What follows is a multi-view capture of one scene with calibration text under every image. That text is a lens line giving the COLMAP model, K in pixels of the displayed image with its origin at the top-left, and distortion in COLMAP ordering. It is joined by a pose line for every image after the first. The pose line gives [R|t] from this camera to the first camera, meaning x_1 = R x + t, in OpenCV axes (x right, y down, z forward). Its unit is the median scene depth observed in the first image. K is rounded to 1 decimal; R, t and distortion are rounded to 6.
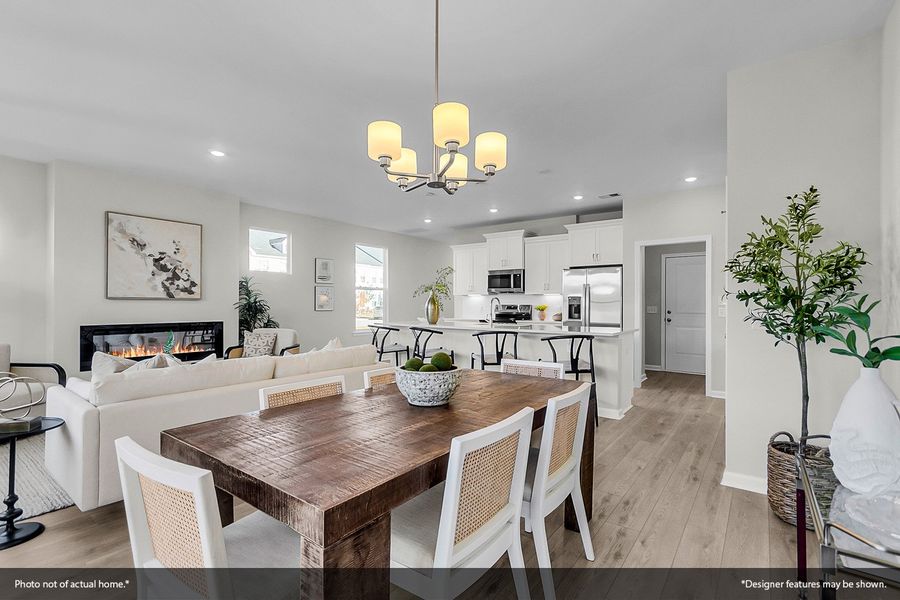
lens RADIAL K [[415.0, 0, 449.5], [0, 415.0, 304.5], [0, 0, 1]] dist [0.004626, 0.000365]
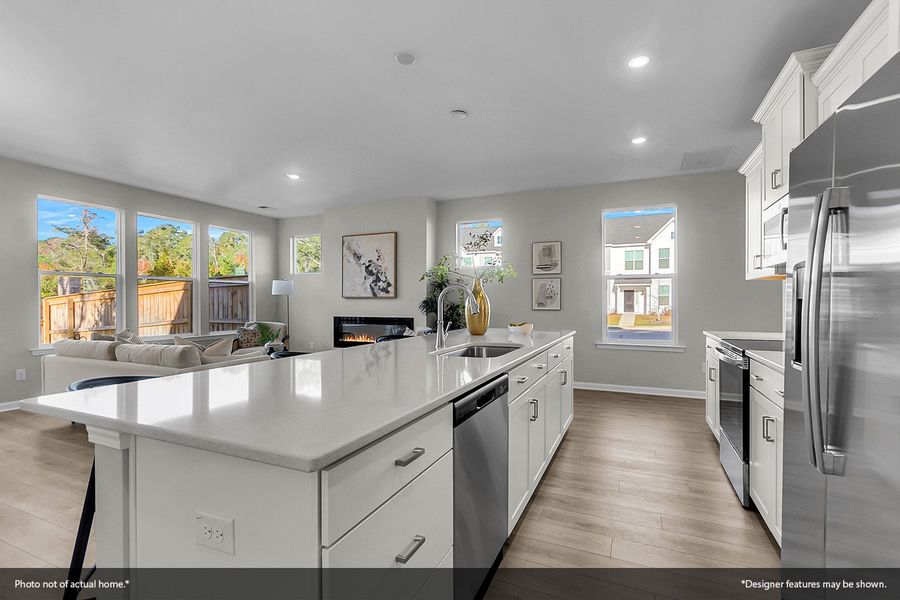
lens RADIAL K [[415.0, 0, 452.5], [0, 415.0, 300.2], [0, 0, 1]] dist [0.004626, 0.000365]
pose [[0.229447, -0.003627, -0.973314, 0.541250], [0.000286, 0.999993, -0.003659, -0.001086], [0.973321, 0.000561, 0.229446, 0.890833]]
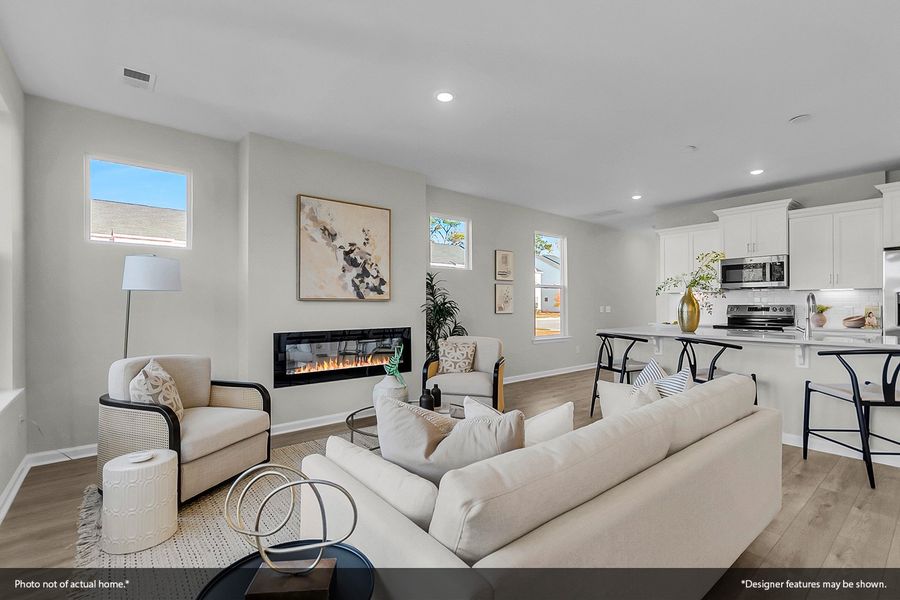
lens RADIAL K [[415.0, 0, 447.6], [0, 415.0, 304.1], [0, 0, 1]] dist [0.004626, 0.000365]
pose [[0.972989, -0.006646, -0.230754, -0.297553], [0.005776, 0.999973, -0.004444, -0.000834], [0.230778, 0.002991, 0.973002, 0.229686]]
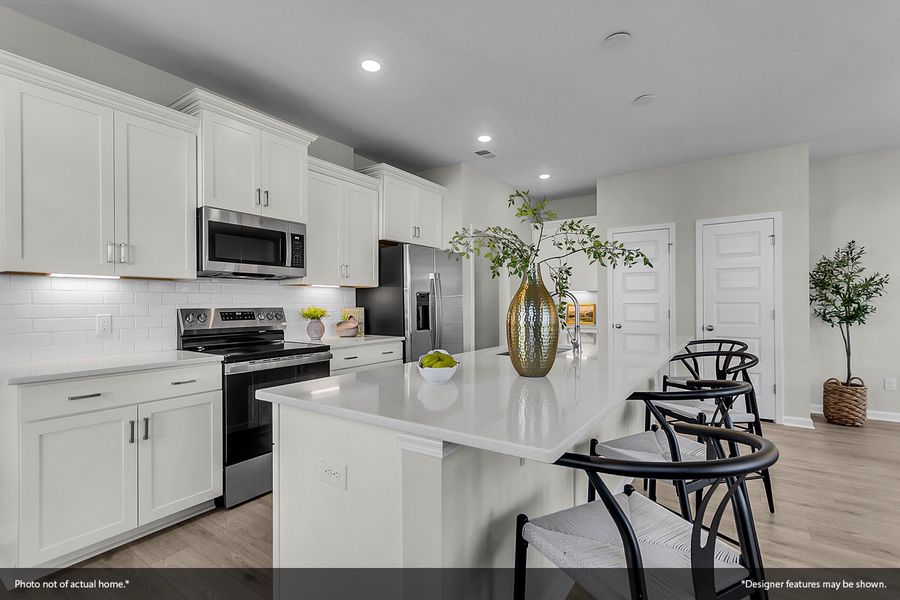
lens RADIAL K [[415.0, 0, 447.4], [0, 415.0, 302.4], [0, 0, 1]] dist [0.004626, 0.000365]
pose [[-0.062171, -0.002387, 0.998063, -0.349818], [0.005512, 0.999981, 0.002735, -0.007507], [-0.998050, 0.005671, -0.062156, 1.165251]]
